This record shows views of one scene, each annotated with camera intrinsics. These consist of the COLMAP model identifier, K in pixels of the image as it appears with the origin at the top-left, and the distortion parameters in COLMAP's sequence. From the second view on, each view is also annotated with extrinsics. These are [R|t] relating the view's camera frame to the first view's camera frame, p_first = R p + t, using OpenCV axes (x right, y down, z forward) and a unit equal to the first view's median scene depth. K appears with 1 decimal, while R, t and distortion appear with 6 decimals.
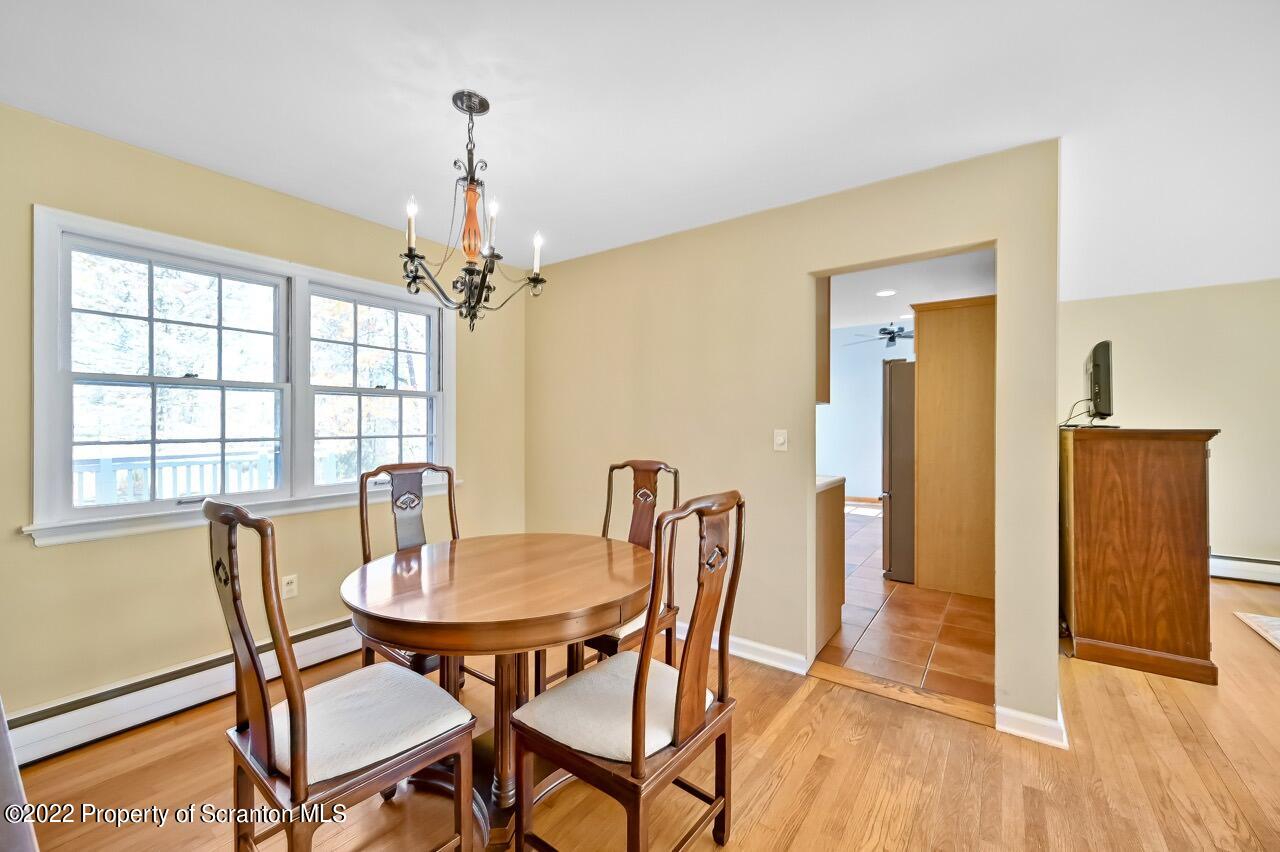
lens RADIAL K [[507.7, 0, 631.8], [0, 507.7, 425.2], [0, 0, 1]] dist [-0.005361, 0.000150]
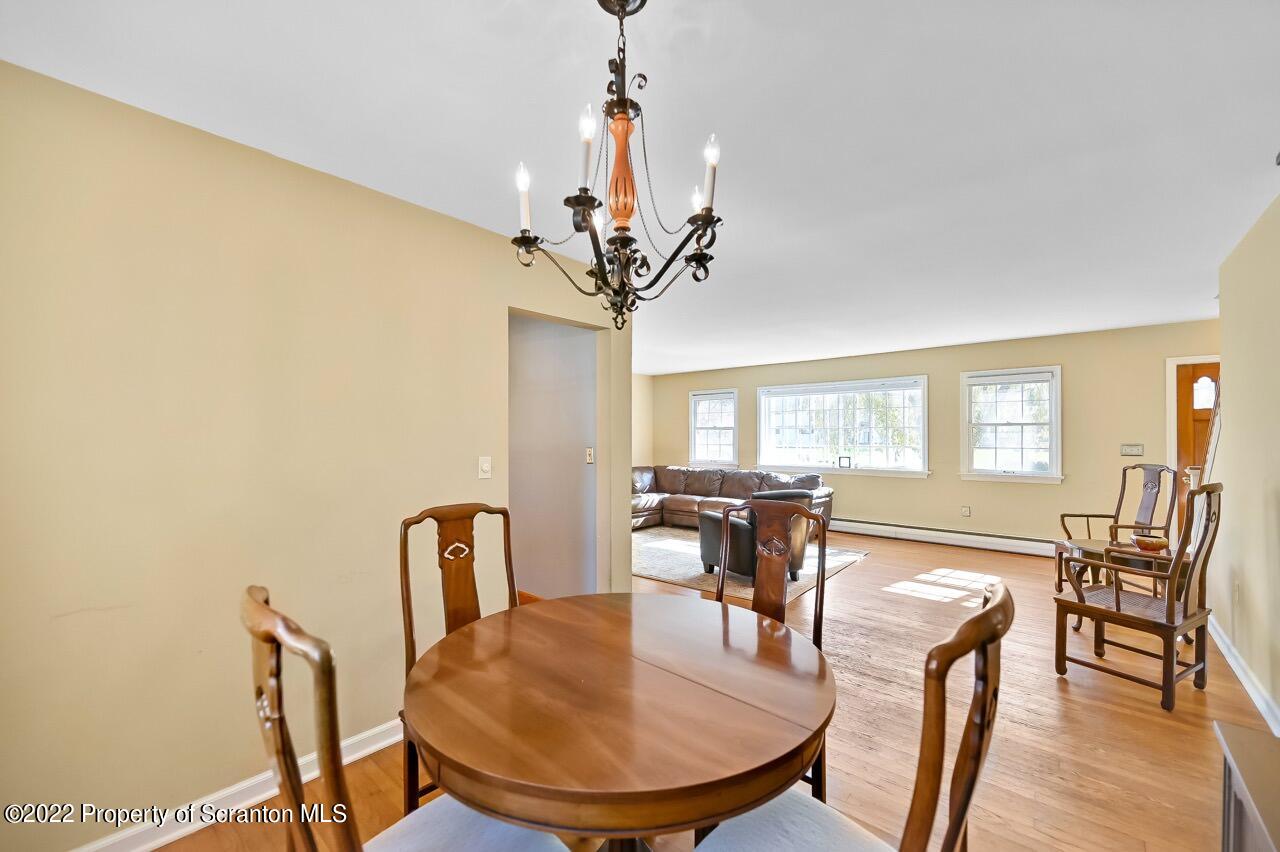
lens RADIAL K [[507.7, 0, 639.6], [0, 507.7, 429.6], [0, 0, 1]] dist [-0.005361, 0.000150]
pose [[0.094578, 0.008318, 0.995483, -0.710124], [0.012167, 0.999881, -0.009511, -0.031874], [-0.995443, 0.013012, 0.094466, 0.665115]]
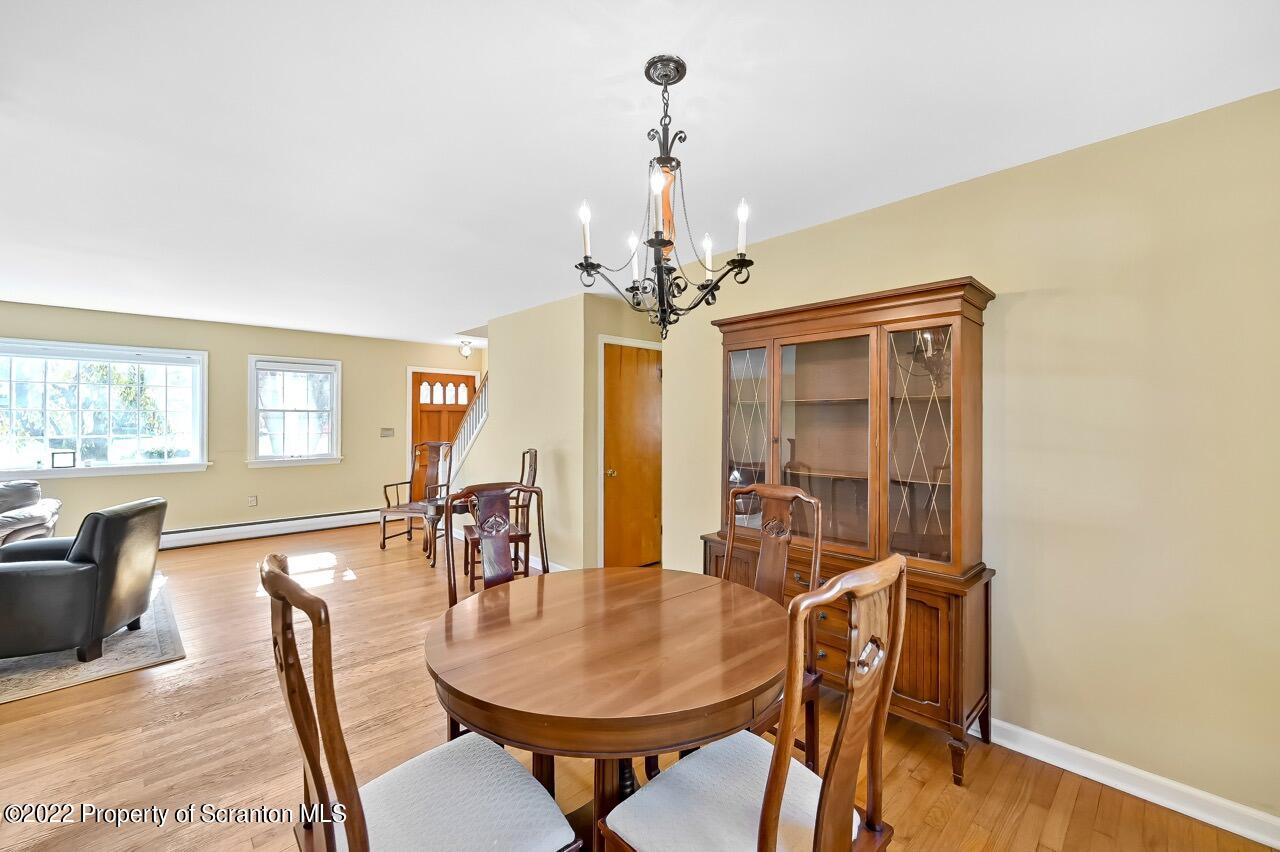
lens RADIAL K [[507.7, 0, 642.5], [0, 507.7, 420.3], [0, 0, 1]] dist [-0.005361, 0.000150]
pose [[-0.985321, -0.003479, 0.170675, -0.287869], [-0.001872, 0.999952, 0.009572, -0.038797], [-0.170701, 0.009112, -0.985281, 1.330644]]
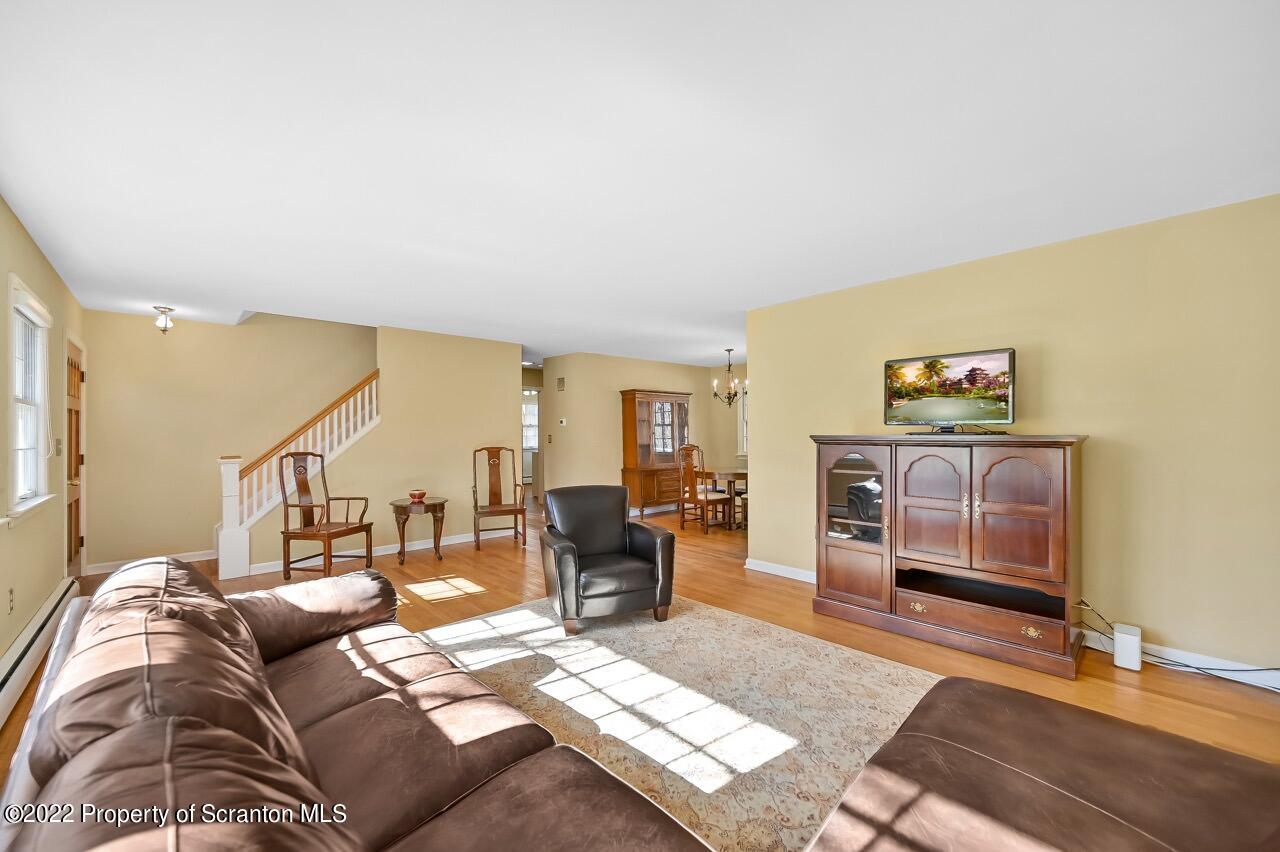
lens RADIAL K [[507.7, 0, 645.1], [0, 507.7, 428.3], [0, 0, 1]] dist [-0.005361, 0.000150]
pose [[-0.189853, -0.009054, -0.981771, 2.685477], [-0.004006, 0.999956, -0.008447, 0.005795], [0.981804, 0.002329, -0.189881, 0.807430]]
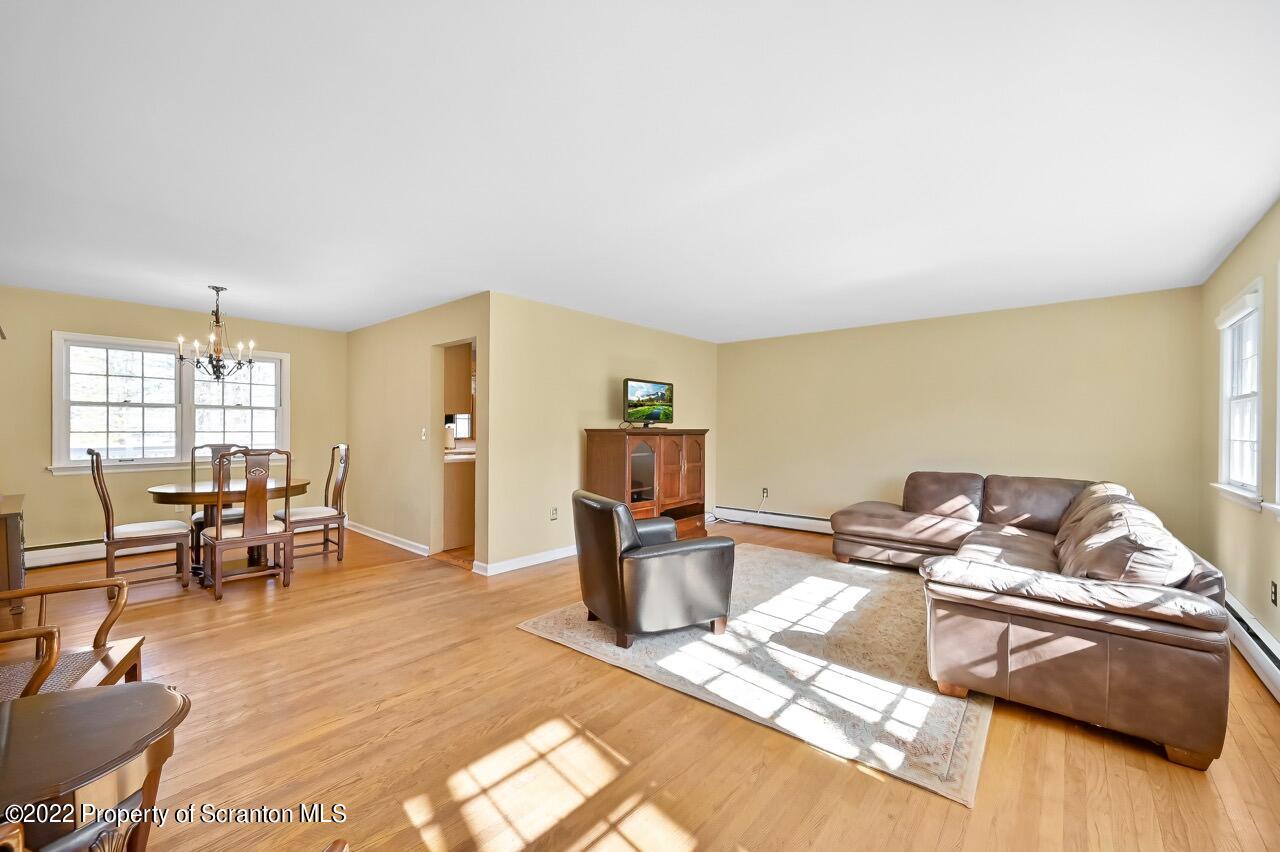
lens RADIAL K [[507.7, 0, 638.9], [0, 507.7, 434.0], [0, 0, 1]] dist [-0.005361, 0.000150]
pose [[0.996839, 0.003587, -0.079367, 1.355413], [-0.003500, 0.999993, 0.001235, 0.028838], [0.079370, -0.000954, 0.996845, -0.885604]]
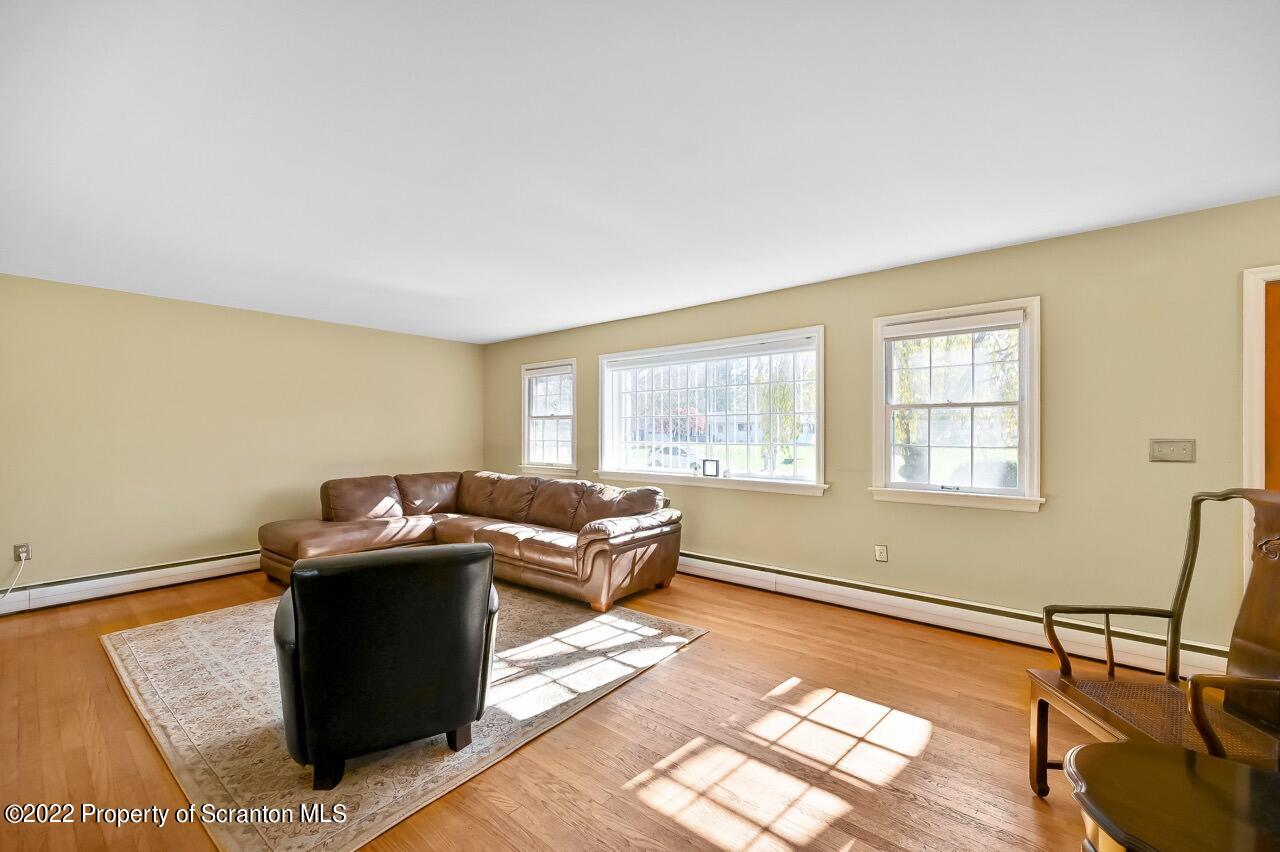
lens RADIAL K [[507.7, 0, 643.7], [0, 507.7, 426.7], [0, 0, 1]] dist [-0.005361, 0.000150]
pose [[0.053997, 0.007719, 0.998511, 0.407858], [0.011205, 0.999902, -0.008336, 0.002405], [-0.998478, 0.011639, 0.053905, -0.080338]]
